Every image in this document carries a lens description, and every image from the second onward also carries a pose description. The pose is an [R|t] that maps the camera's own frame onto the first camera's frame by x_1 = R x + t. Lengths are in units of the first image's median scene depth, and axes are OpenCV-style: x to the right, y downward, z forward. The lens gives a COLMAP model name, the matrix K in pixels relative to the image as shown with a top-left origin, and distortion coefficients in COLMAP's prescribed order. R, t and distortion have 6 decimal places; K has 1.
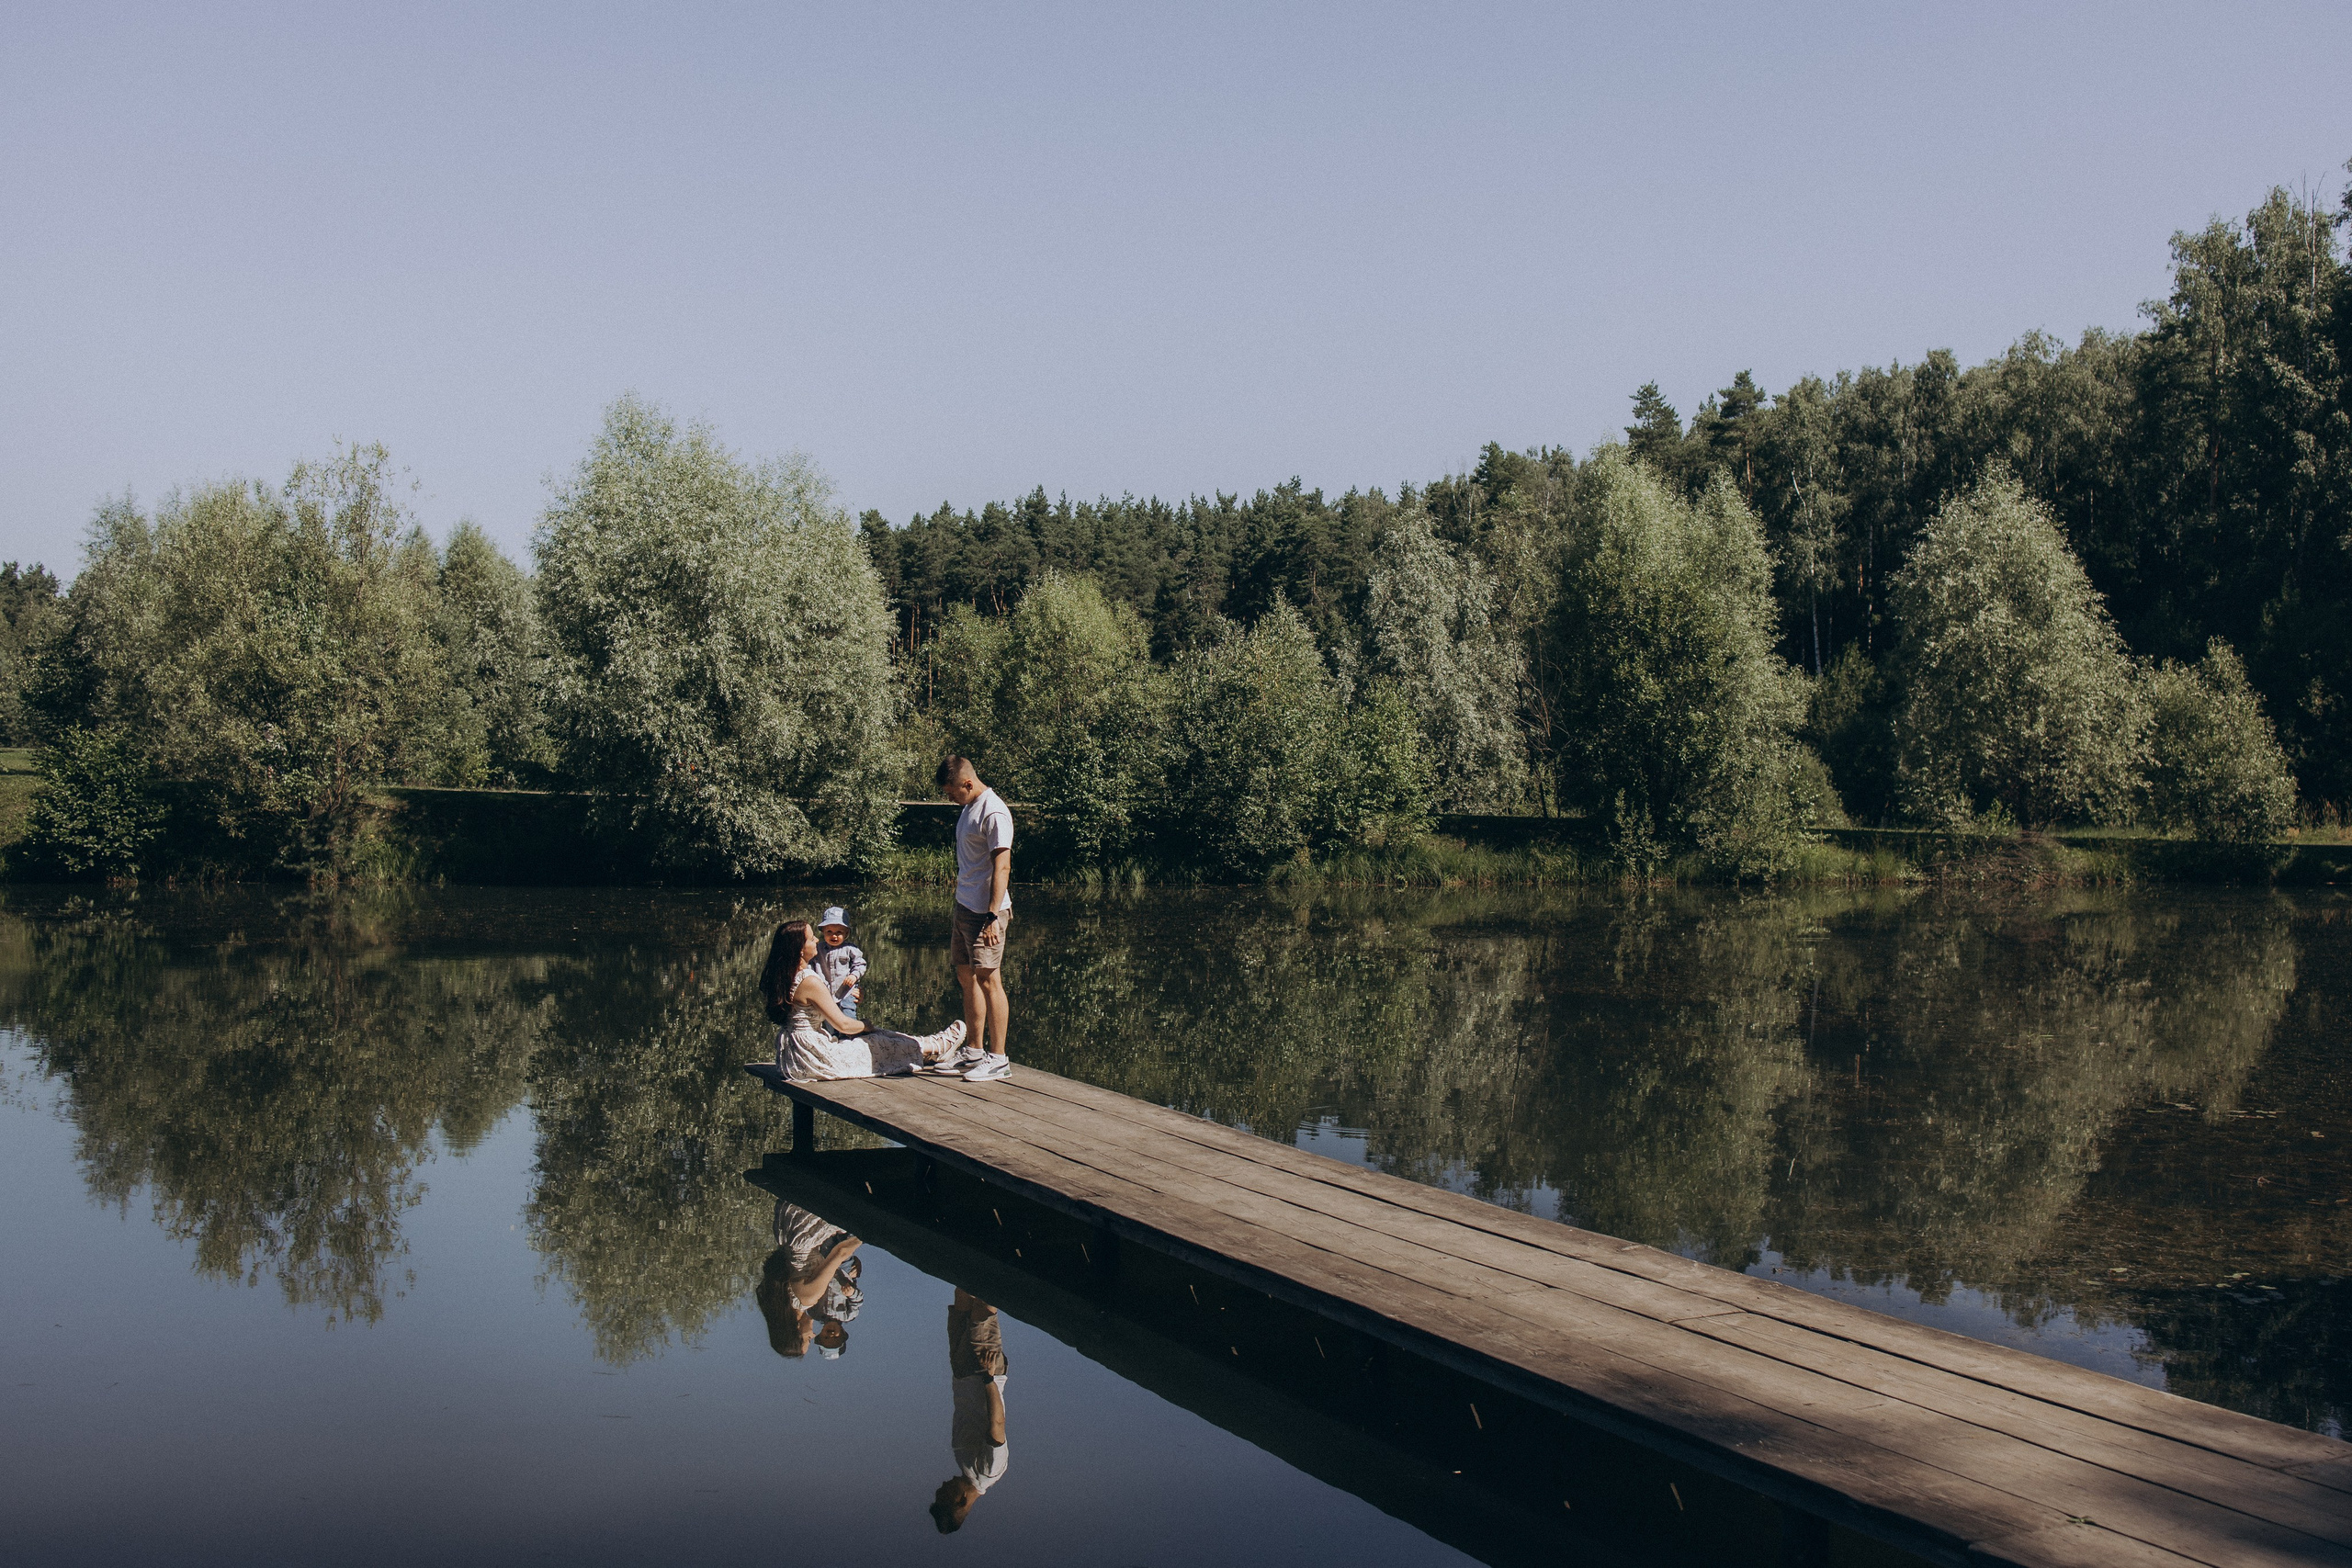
lens RADIAL K [[2314.3, 0, 1176.0], [0, 2314.3, 784.0], [0, 0, 1]] dist [-0.010357, -0.001184]
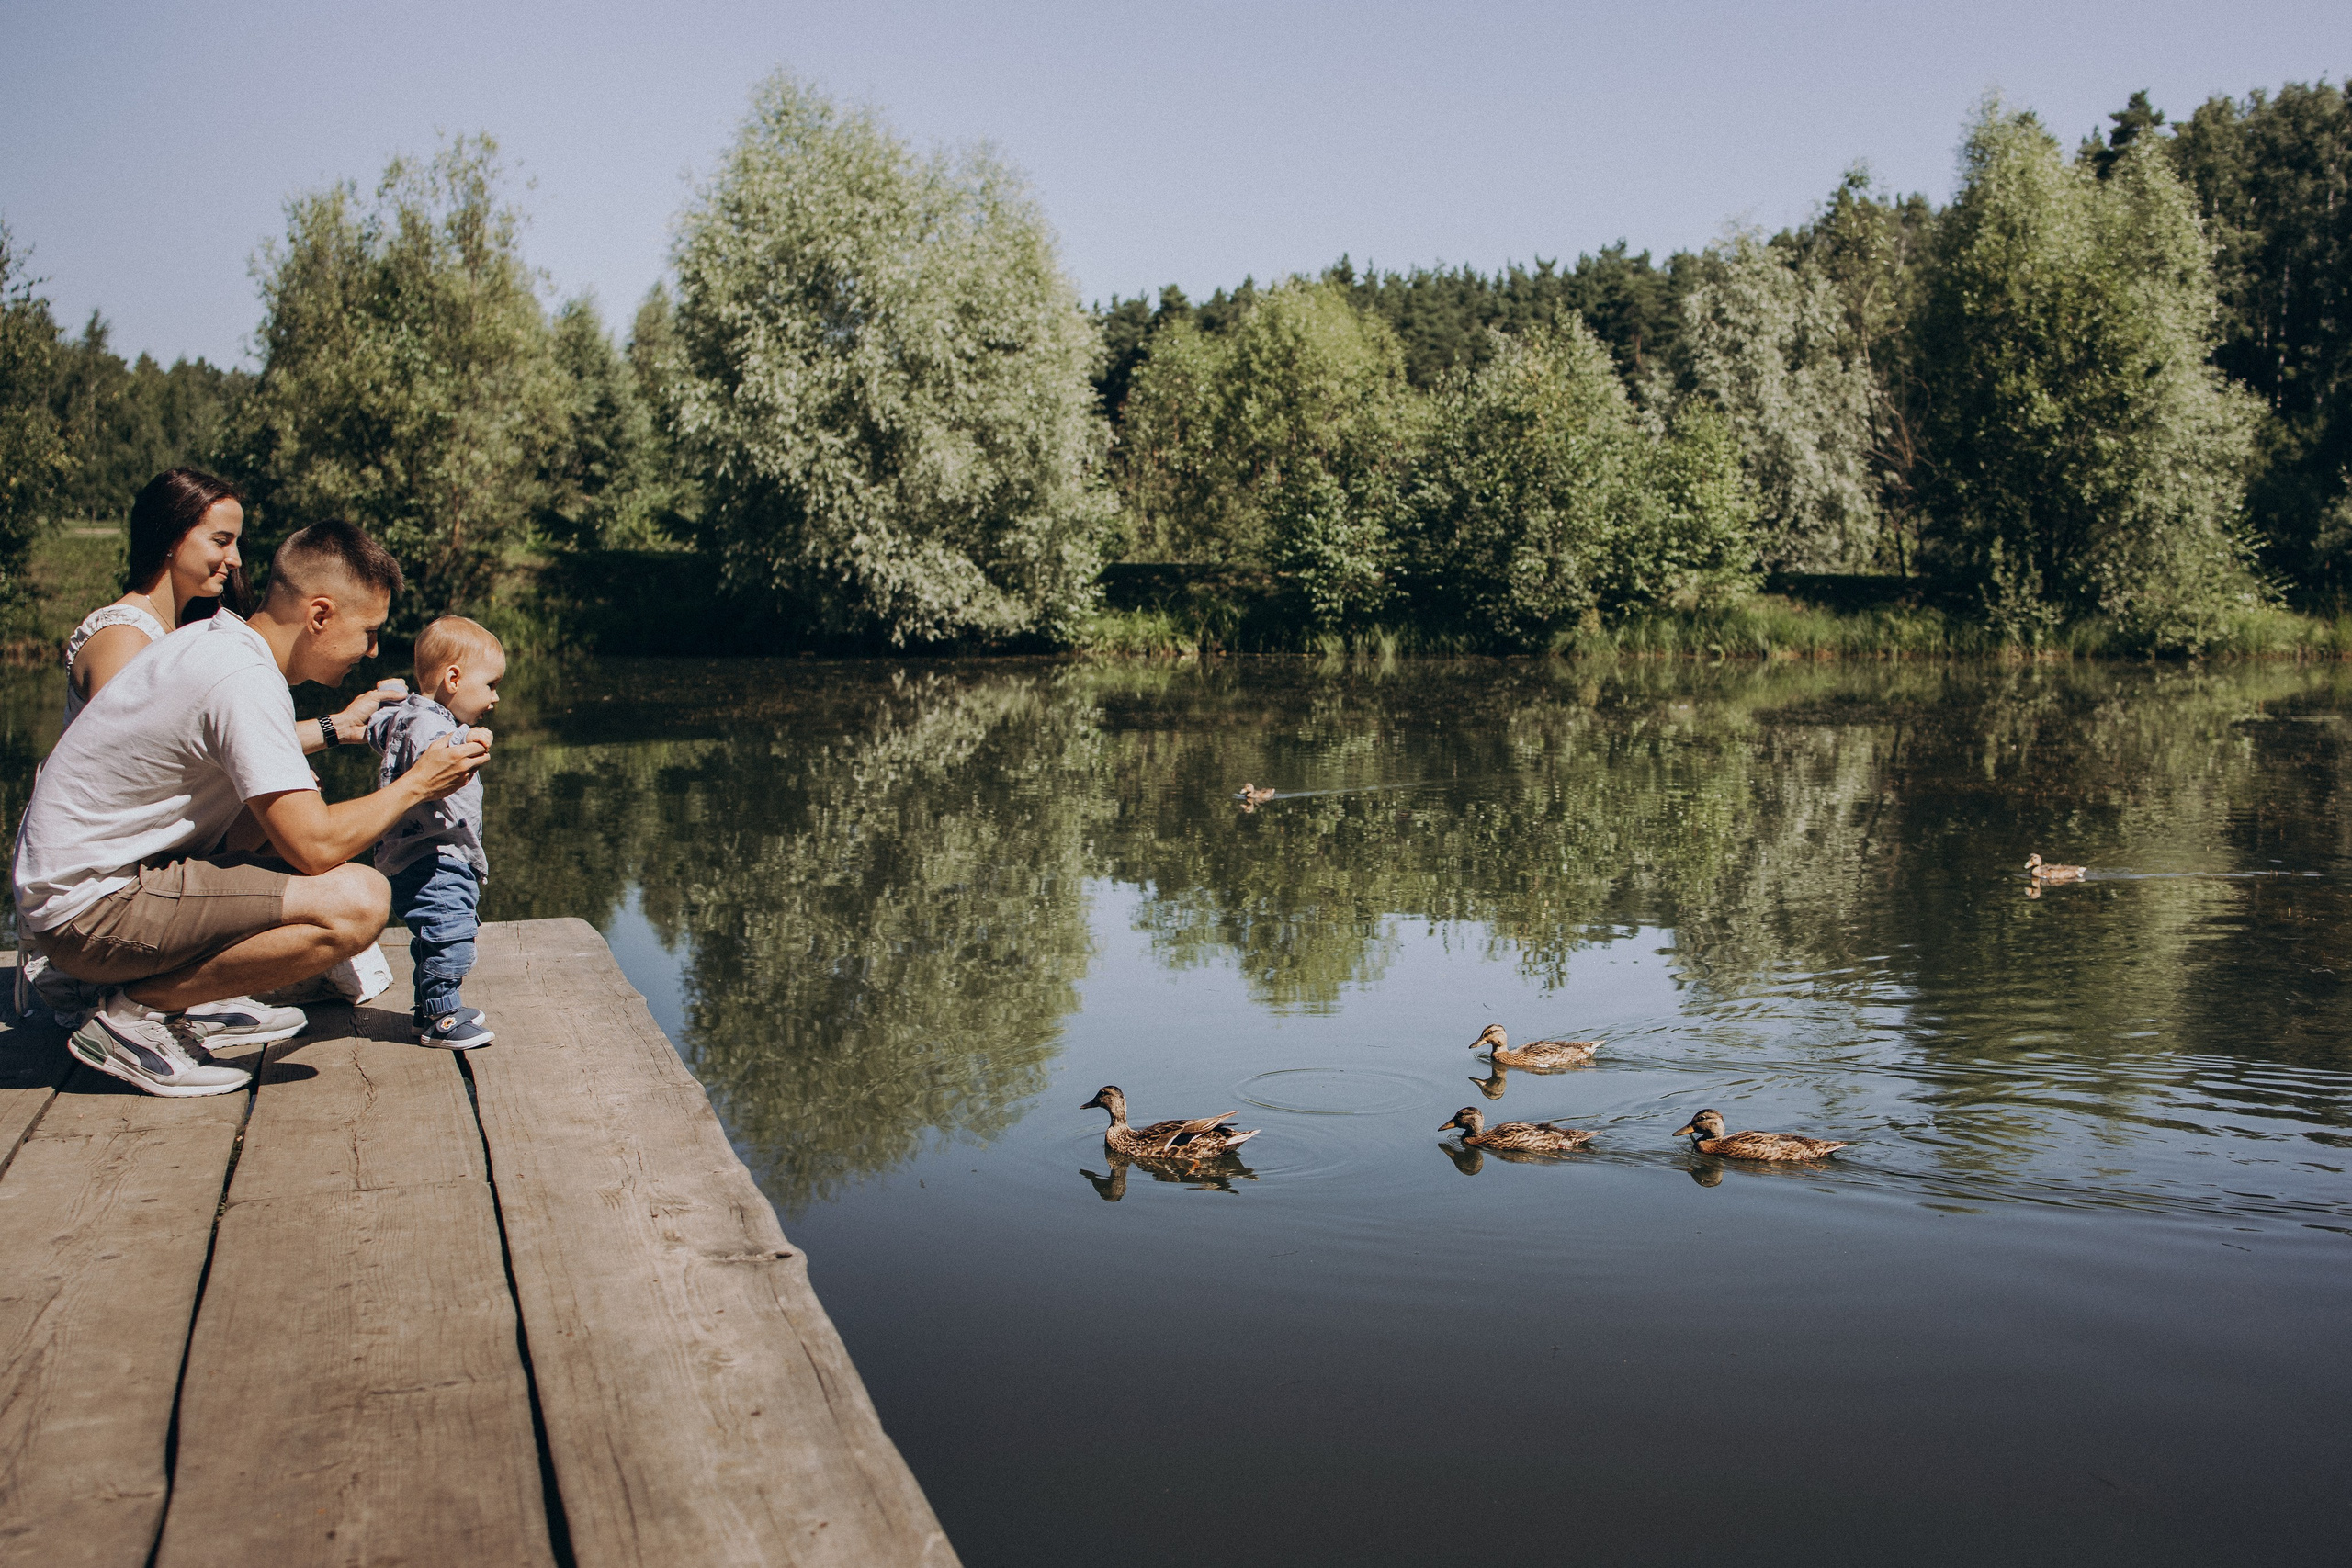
lens RADIAL K [[2315.6, 0, 1176.0], [0, 2315.6, 784.0], [0, 0, 1]] dist [0.016116, 0.015971]
pose [[0.990409, 0.008124, -0.137927, 0.021651], [0.004077, 0.996117, 0.087946, 0.015172], [0.138106, -0.087665, 0.986530, 0.164781]]
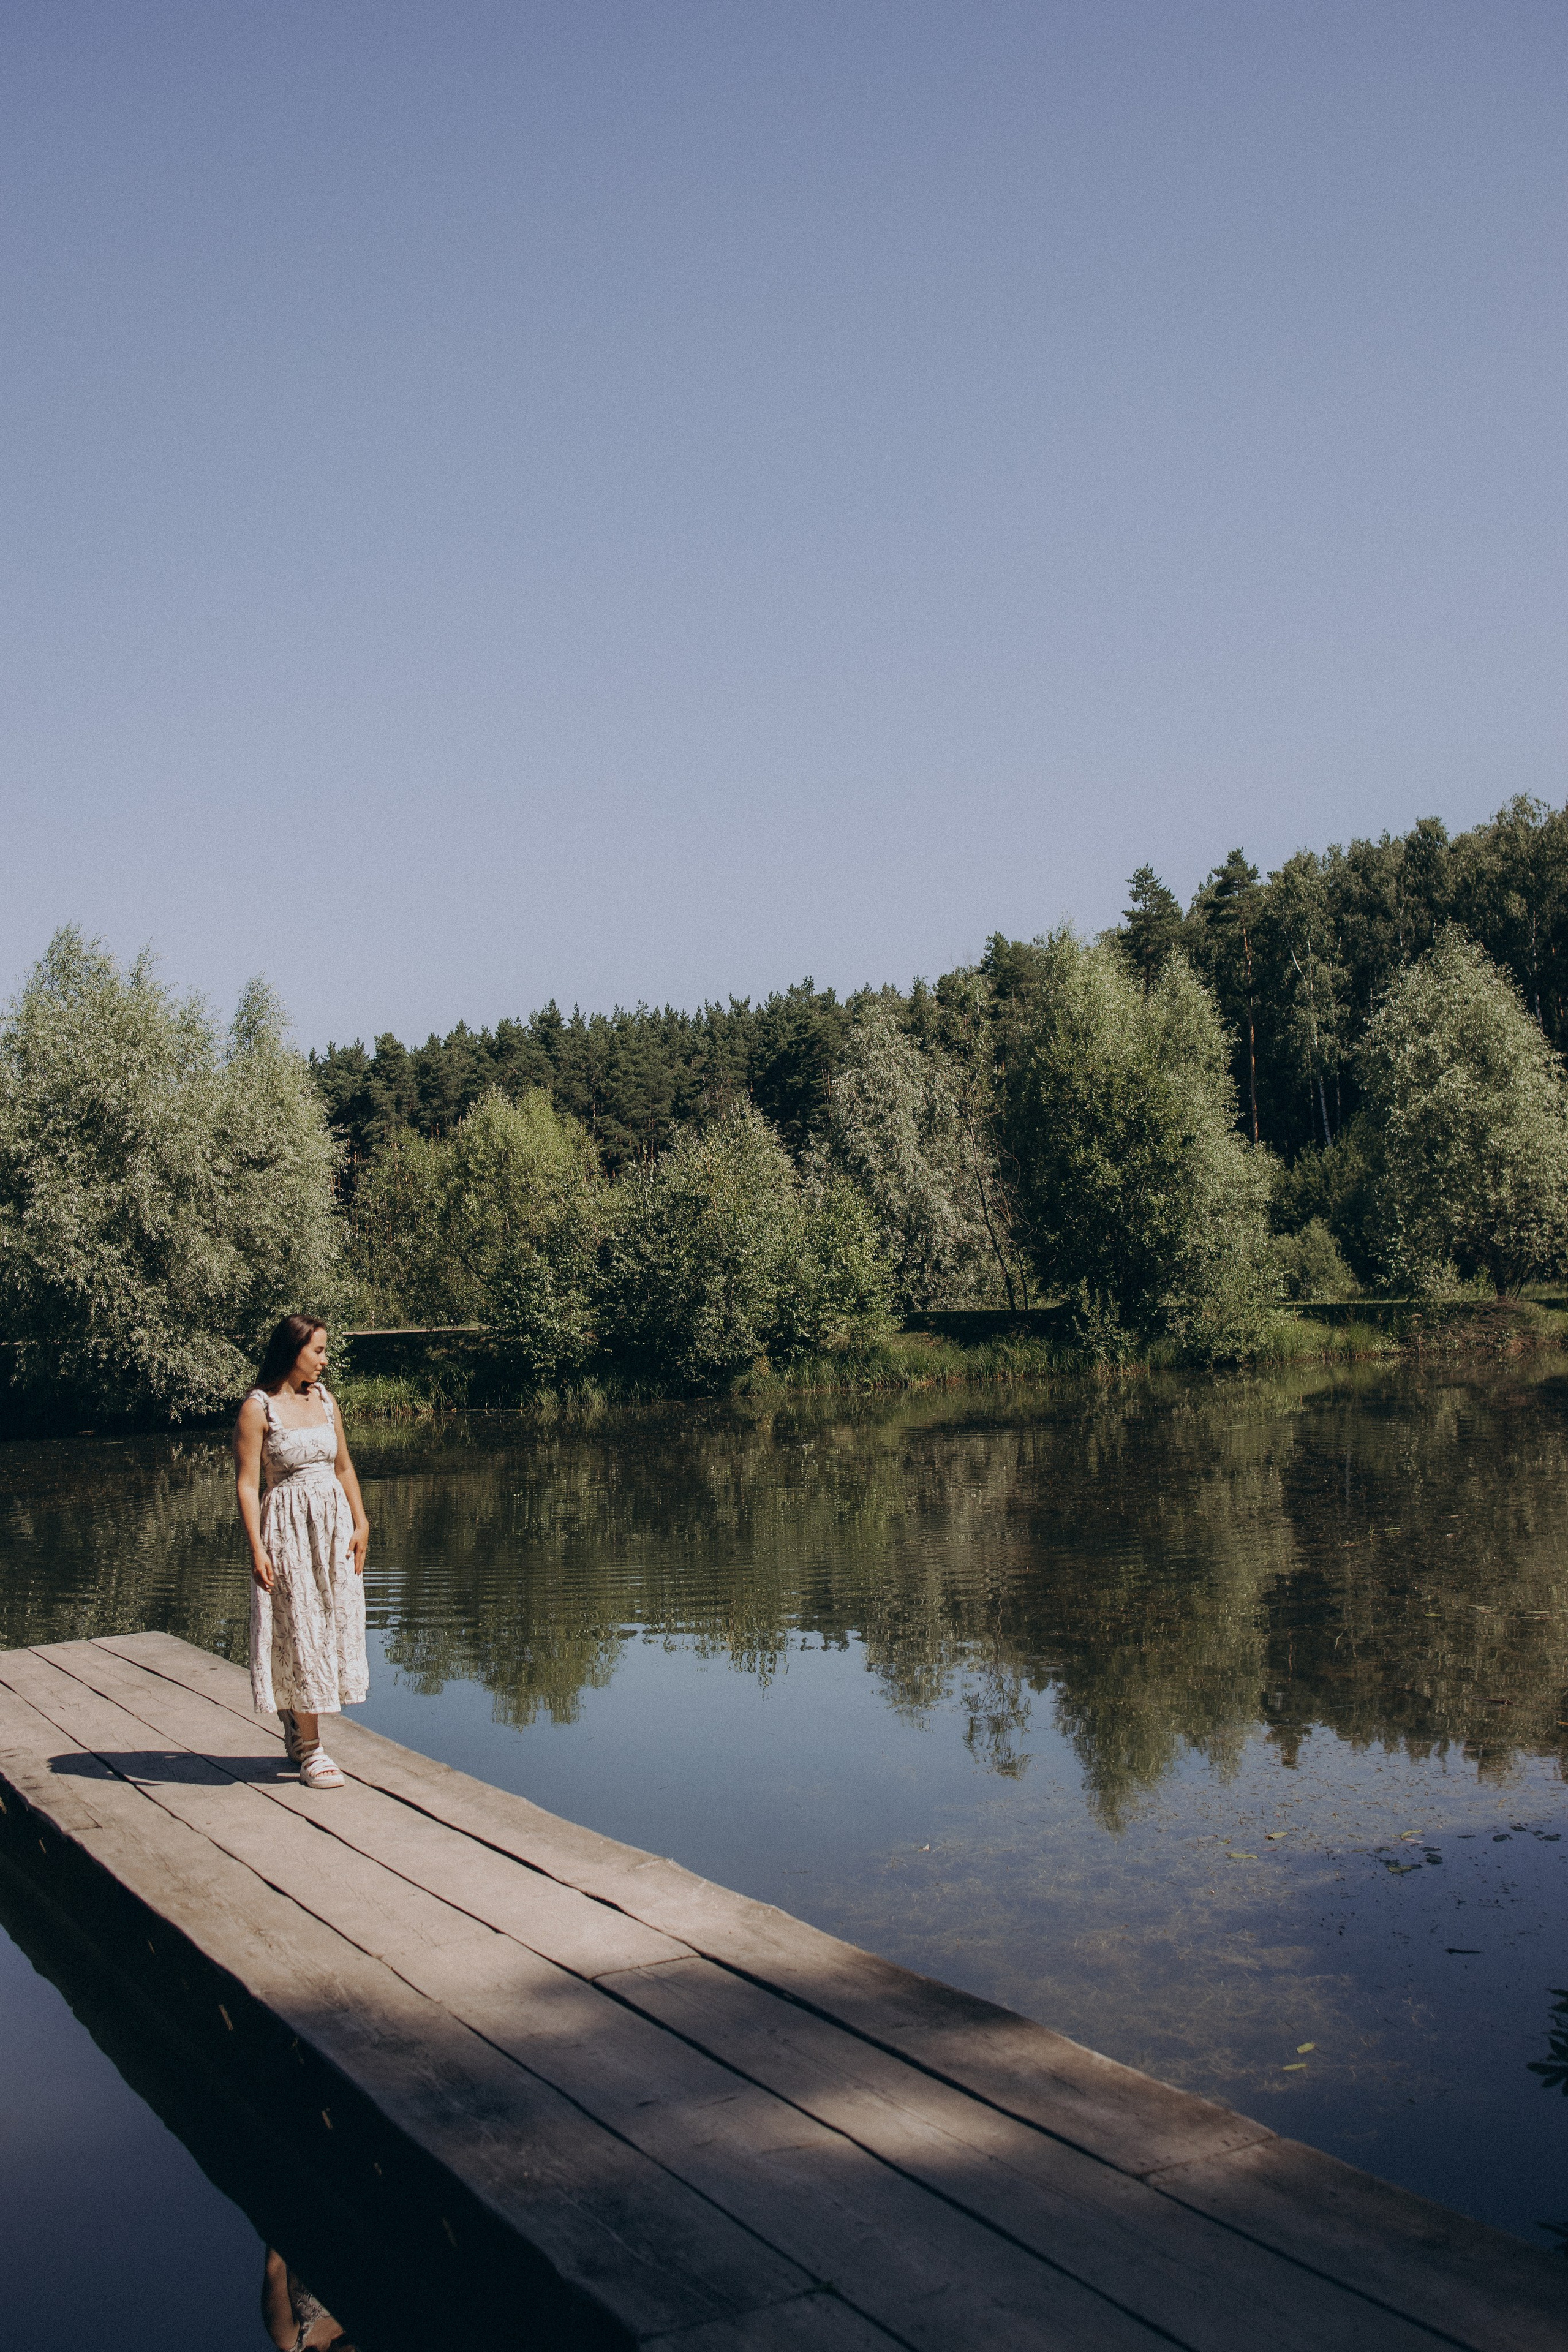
lens RADIAL K [[2314.6, 0, 796.4], [0, 2314.6, 1193.0], [0, 0, 1]] dist [-0.010357, -0.001184]
pose [[0.997884, -0.056171, 0.032762, 0.038885], [0.057452, 0.997563, -0.039586, -0.001705], [-0.030459, 0.041384, 0.998679, 0.019385]]
